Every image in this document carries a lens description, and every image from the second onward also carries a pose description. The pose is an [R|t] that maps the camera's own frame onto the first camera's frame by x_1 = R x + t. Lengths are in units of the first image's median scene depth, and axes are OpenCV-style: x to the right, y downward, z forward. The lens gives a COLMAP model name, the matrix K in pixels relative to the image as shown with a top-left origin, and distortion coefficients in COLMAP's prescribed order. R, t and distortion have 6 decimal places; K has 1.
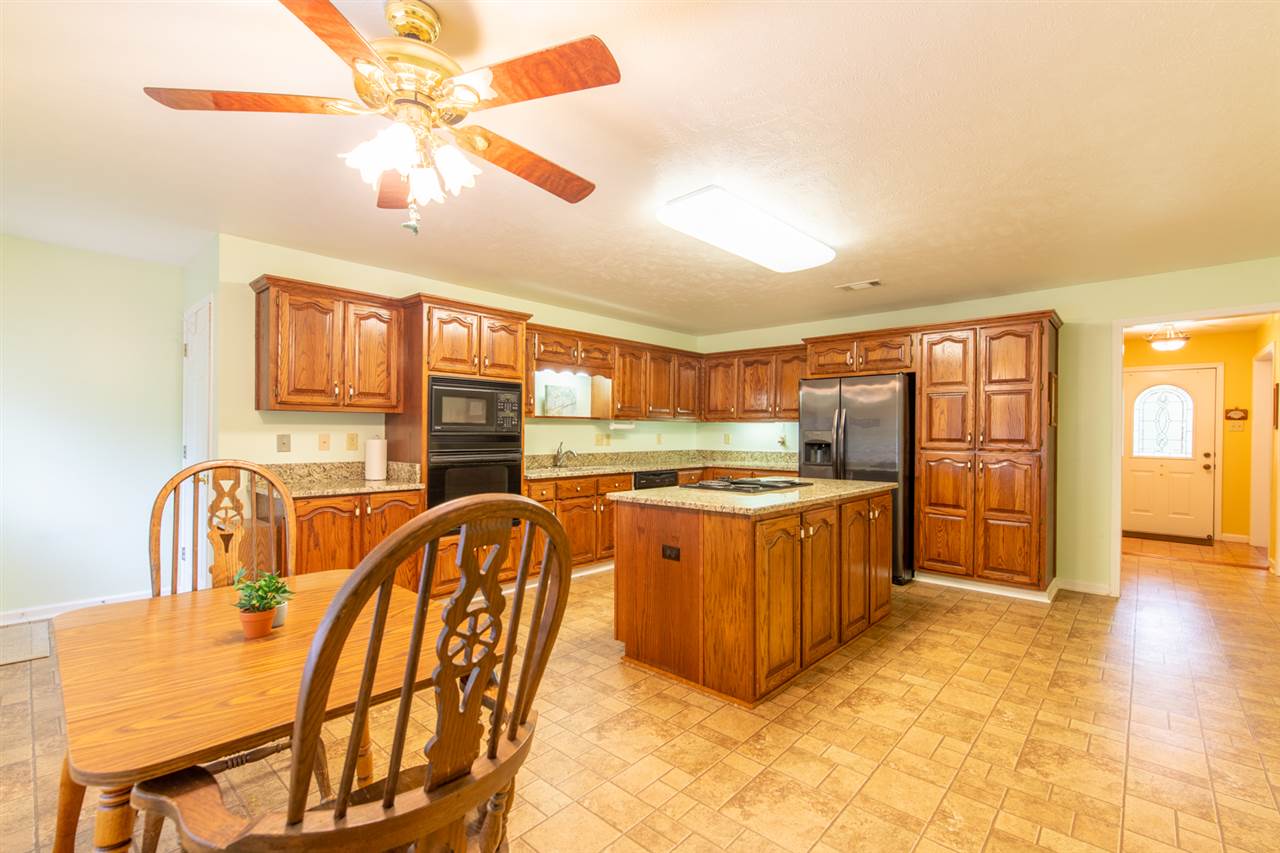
lens RADIAL K [[555.6, 0, 639.9], [0, 555.6, 432.6], [0, 0, 1]] dist [-0.004251, -0.001027]
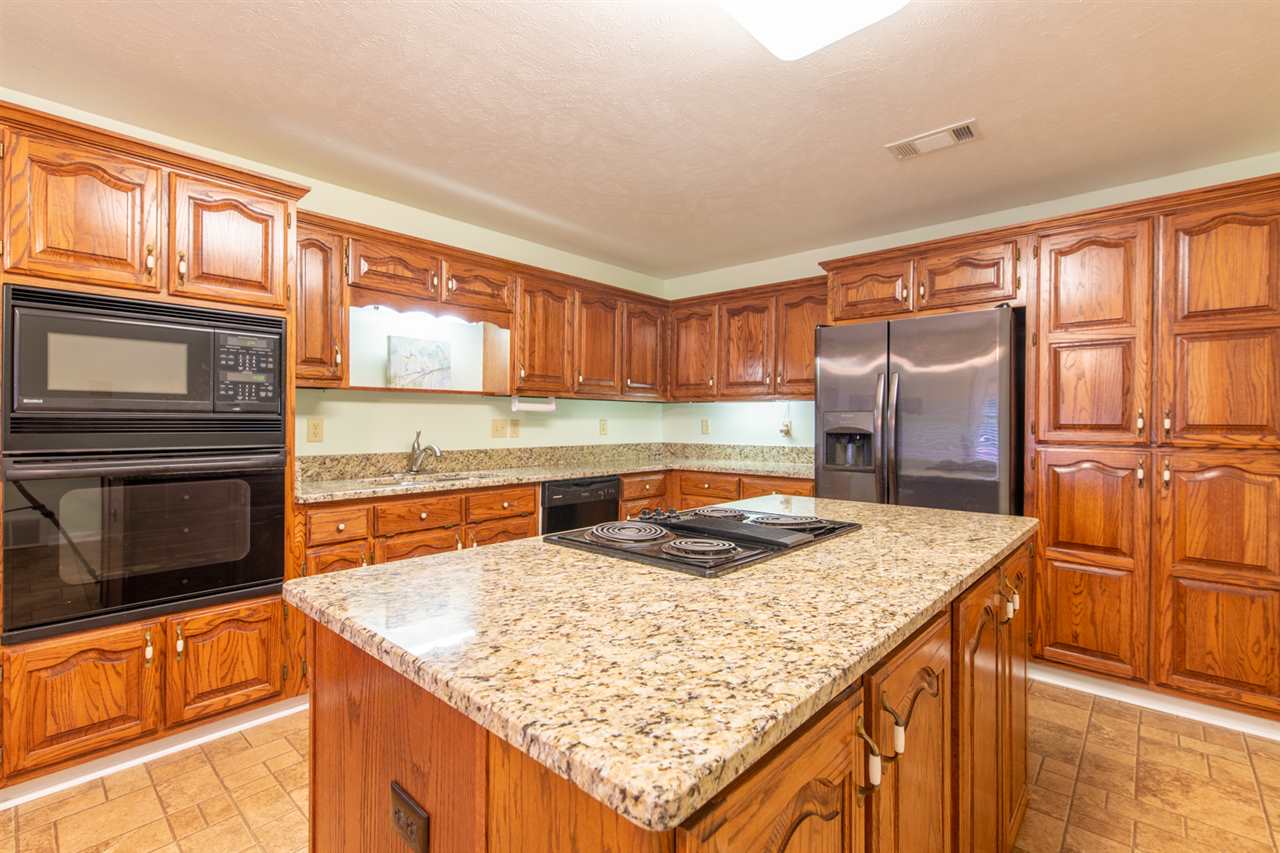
lens RADIAL K [[555.6, 0, 639.8], [0, 555.6, 423.9], [0, 0, 1]] dist [-0.004251, -0.001027]
pose [[0.999999, -0.001260, -0.000883, 0.099690], [0.001263, 0.999995, 0.002880, 0.007187], [0.000879, -0.002881, 0.999995, 0.409127]]
